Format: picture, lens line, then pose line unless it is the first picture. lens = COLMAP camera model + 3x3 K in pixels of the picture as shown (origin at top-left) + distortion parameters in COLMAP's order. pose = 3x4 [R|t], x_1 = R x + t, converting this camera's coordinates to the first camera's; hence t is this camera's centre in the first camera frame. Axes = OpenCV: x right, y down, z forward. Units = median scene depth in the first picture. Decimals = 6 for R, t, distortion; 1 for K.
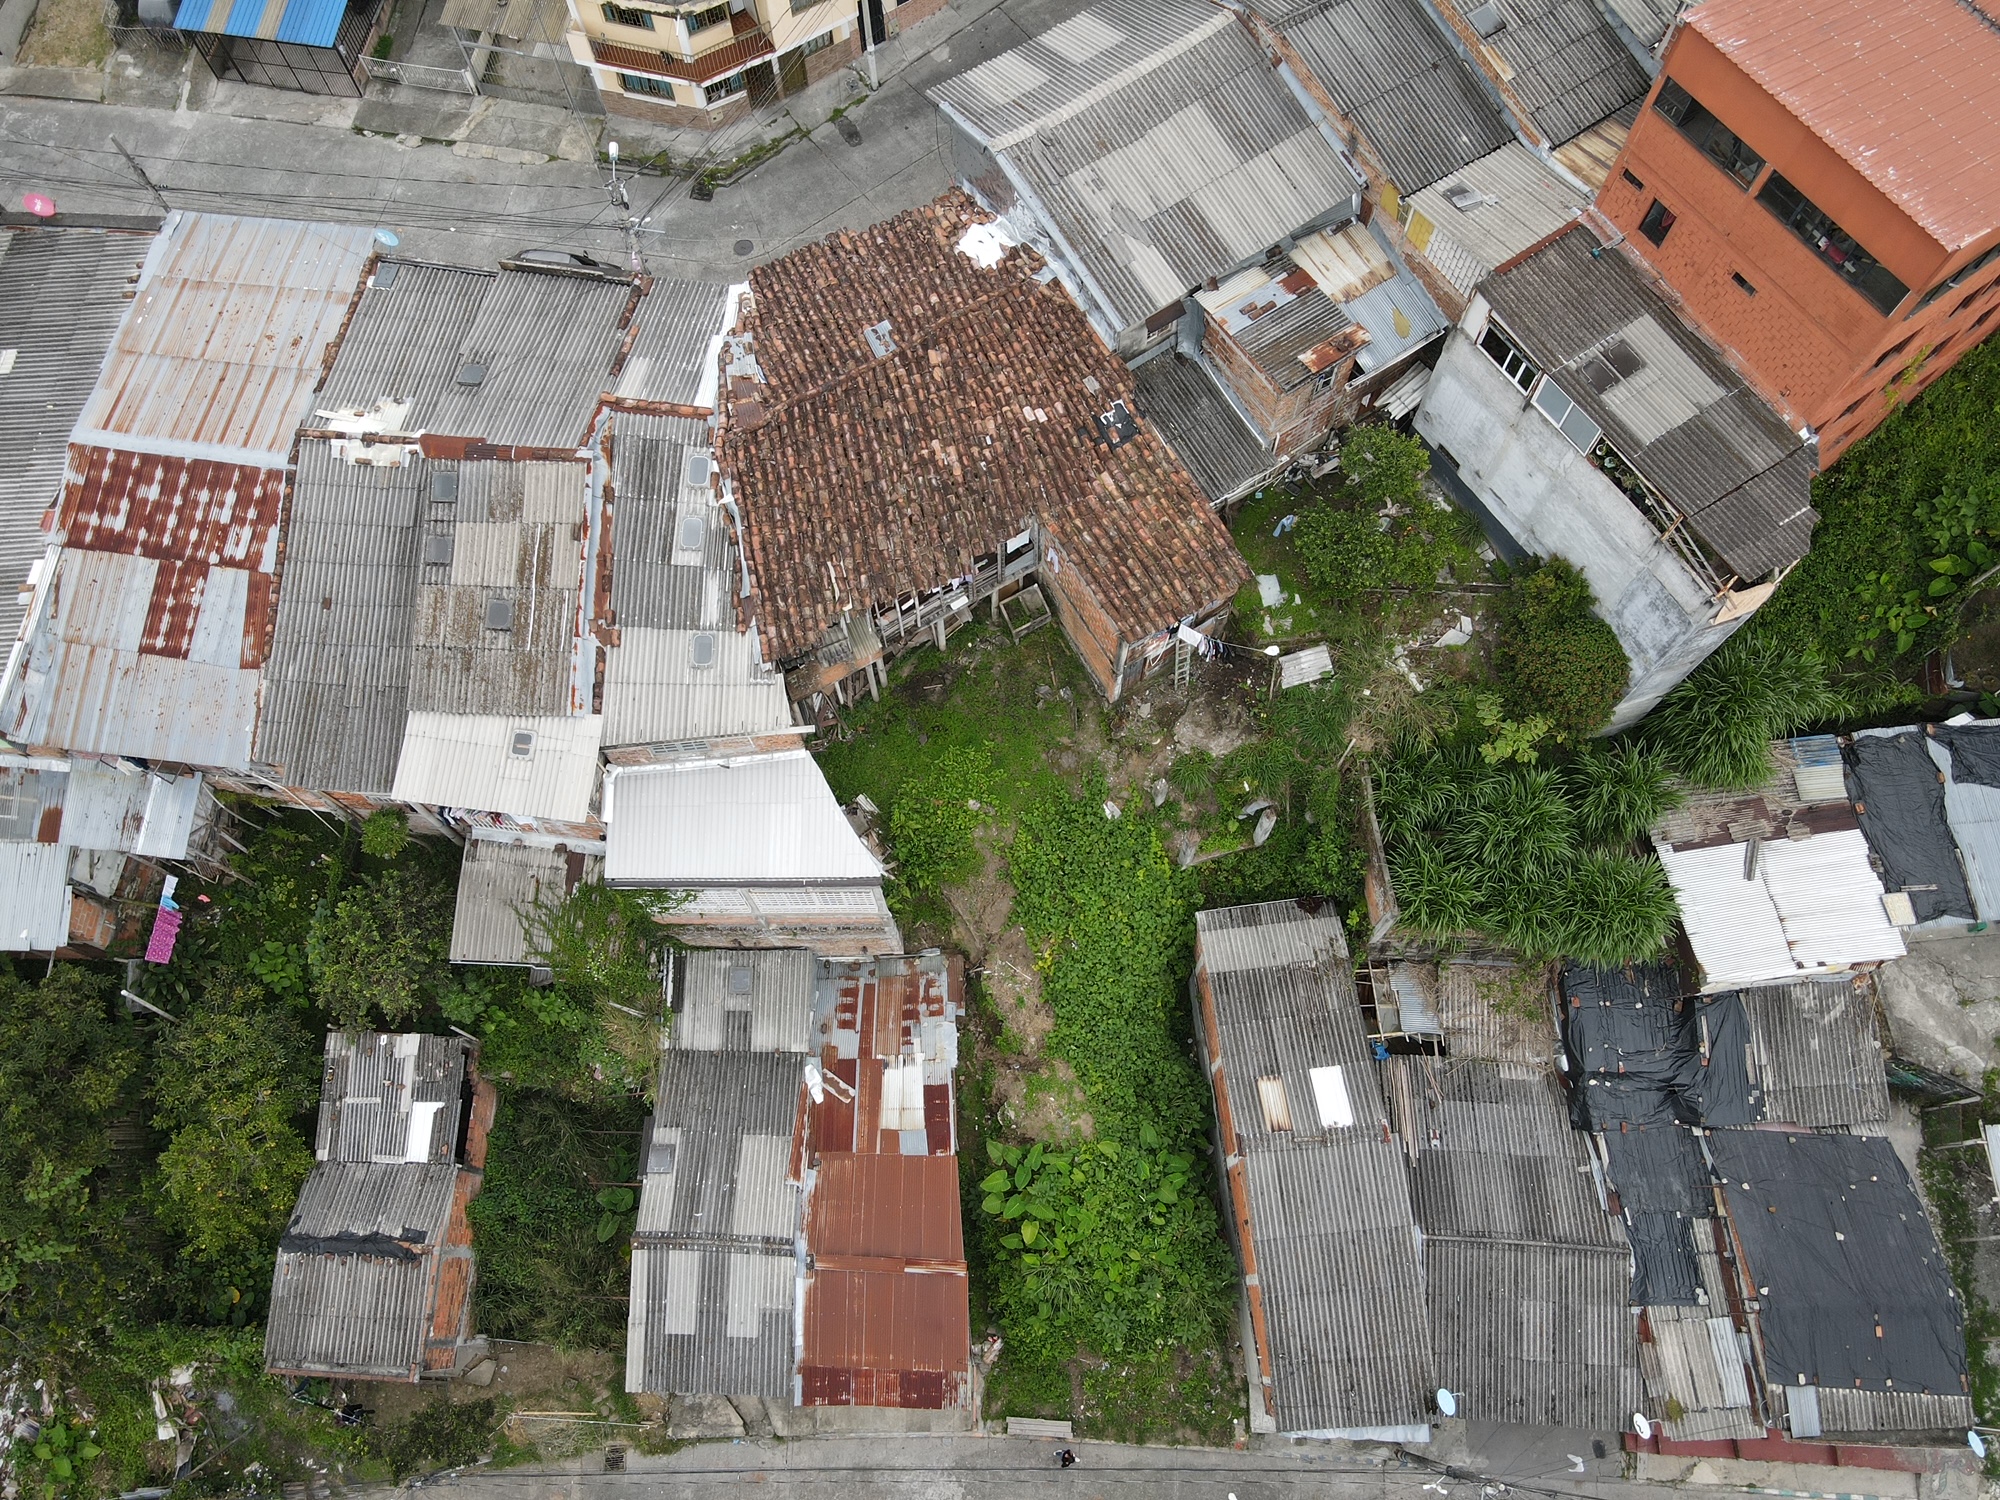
lens RADIAL K [[1468.6, 0, 990.3], [0, 1468.6, 749.3], [0, 0, 1]] dist [0.012138, 0.016036]
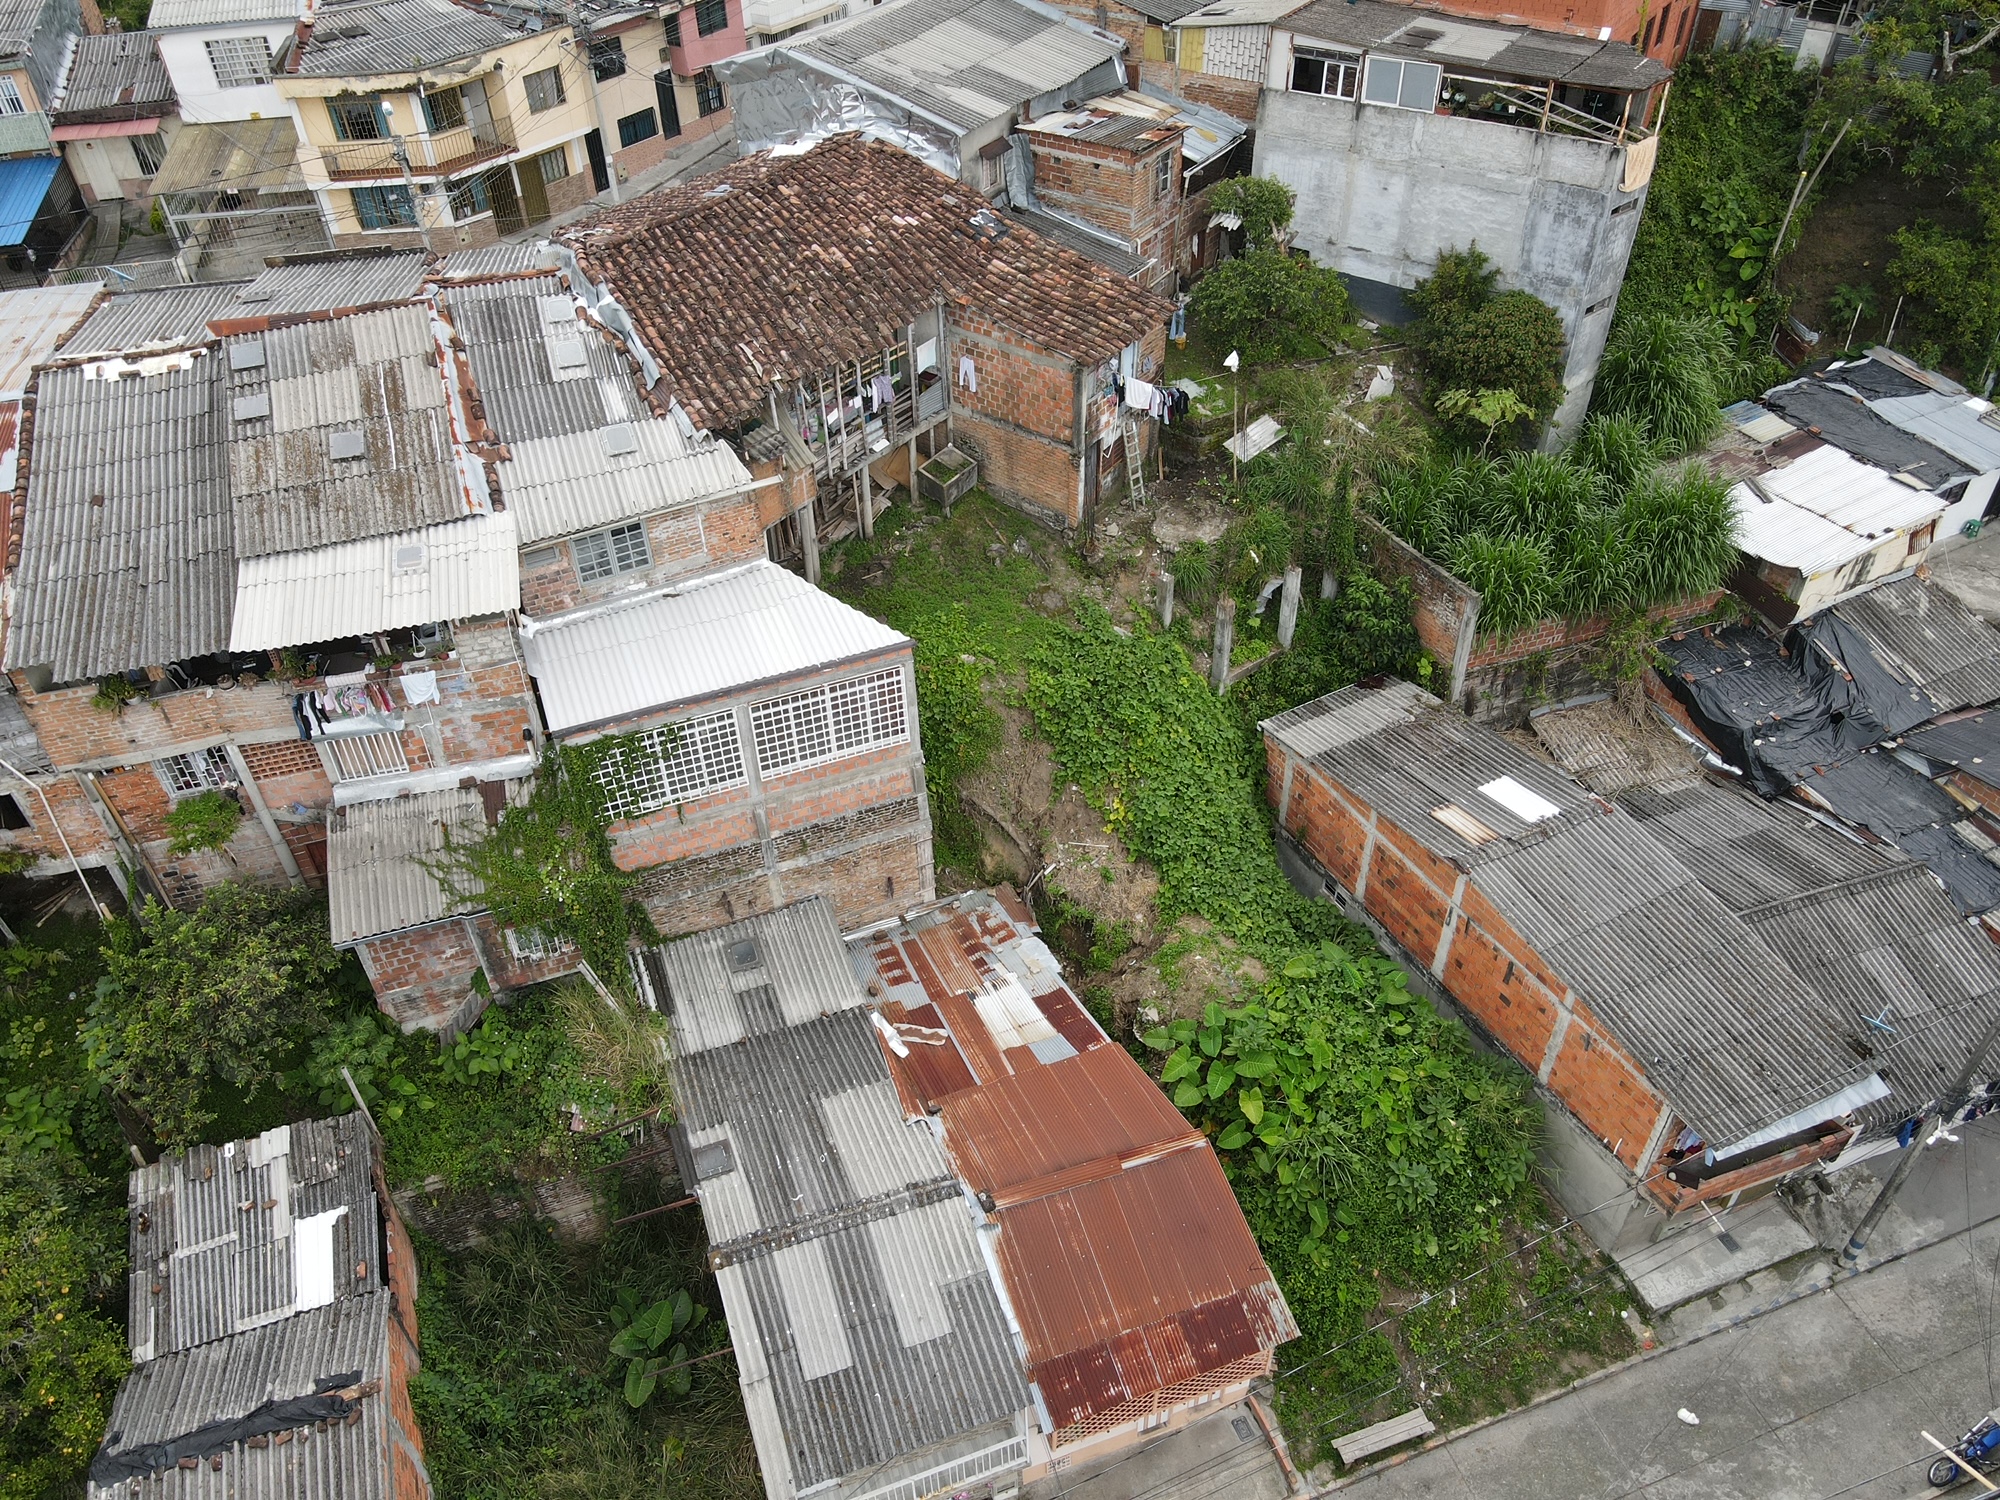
lens RADIAL K [[1468.6, 0, 989.8], [0, 1468.6, 742.9], [0, 0, 1]] dist [0.012138, 0.016036]
pose [[0.929710, -0.239611, 0.279690, -0.255138], [0.344855, 0.832962, -0.432723, 0.462430], [-0.129286, 0.498760, 0.857044, 0.339457]]
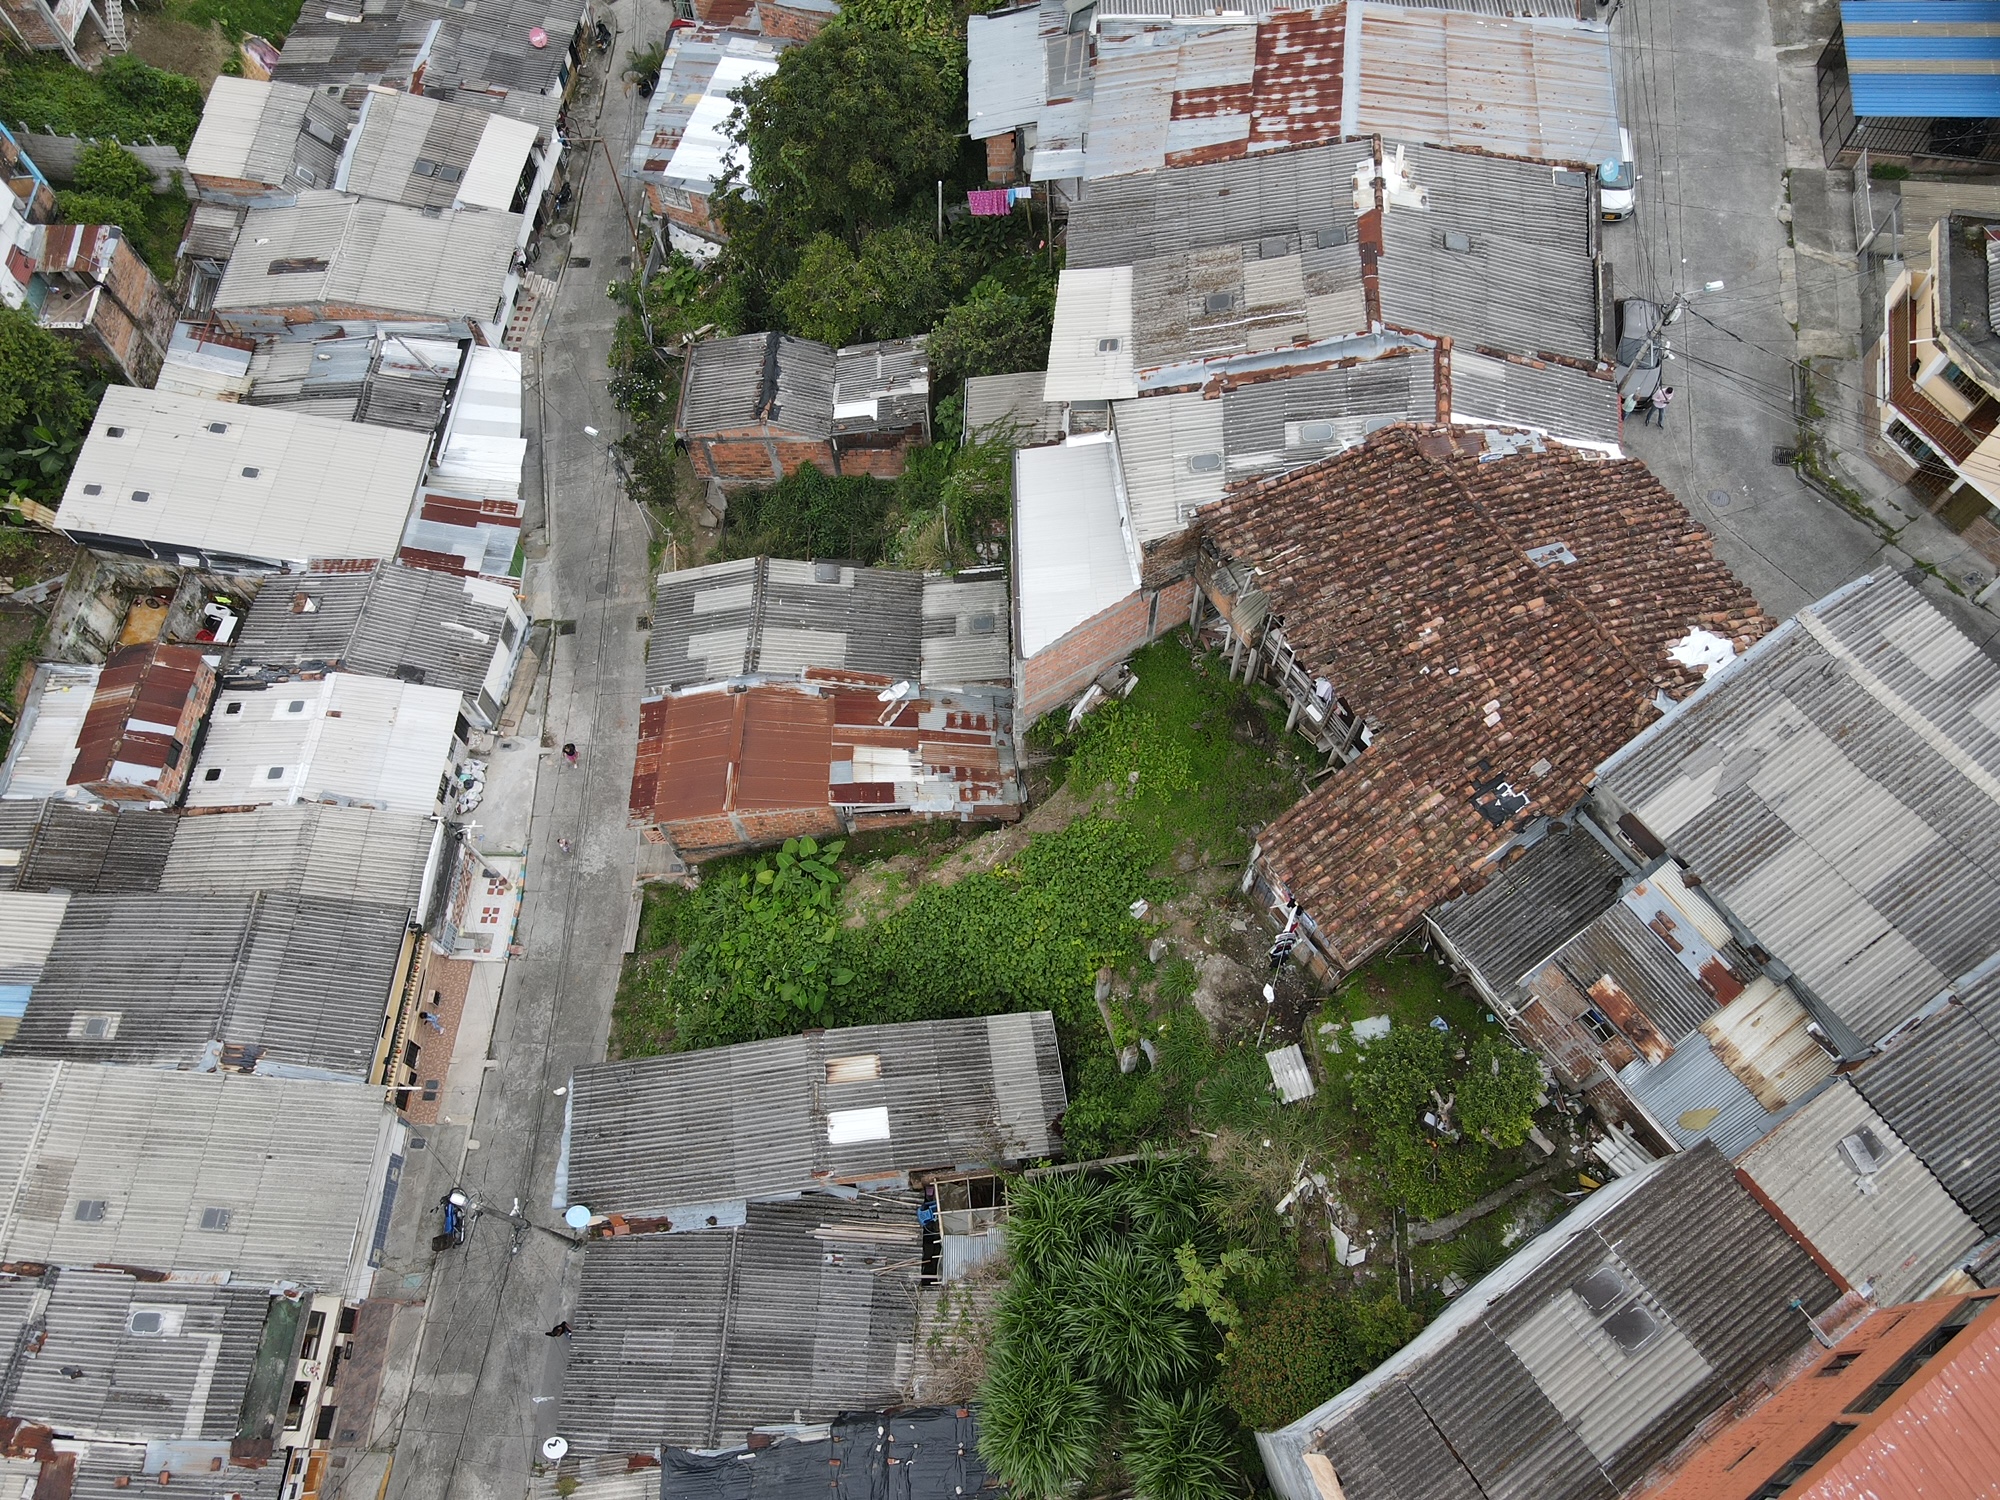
lens RADIAL K [[1468.6, 0, 989.9], [0, 1468.6, 749.9], [0, 0, 1]] dist [0.012138, 0.016036]
pose [[0.018291, 0.913831, -0.405682, 0.412296], [-0.919008, 0.175183, 0.353178, -0.251977], [0.393814, 0.366365, 0.843023, 0.089454]]
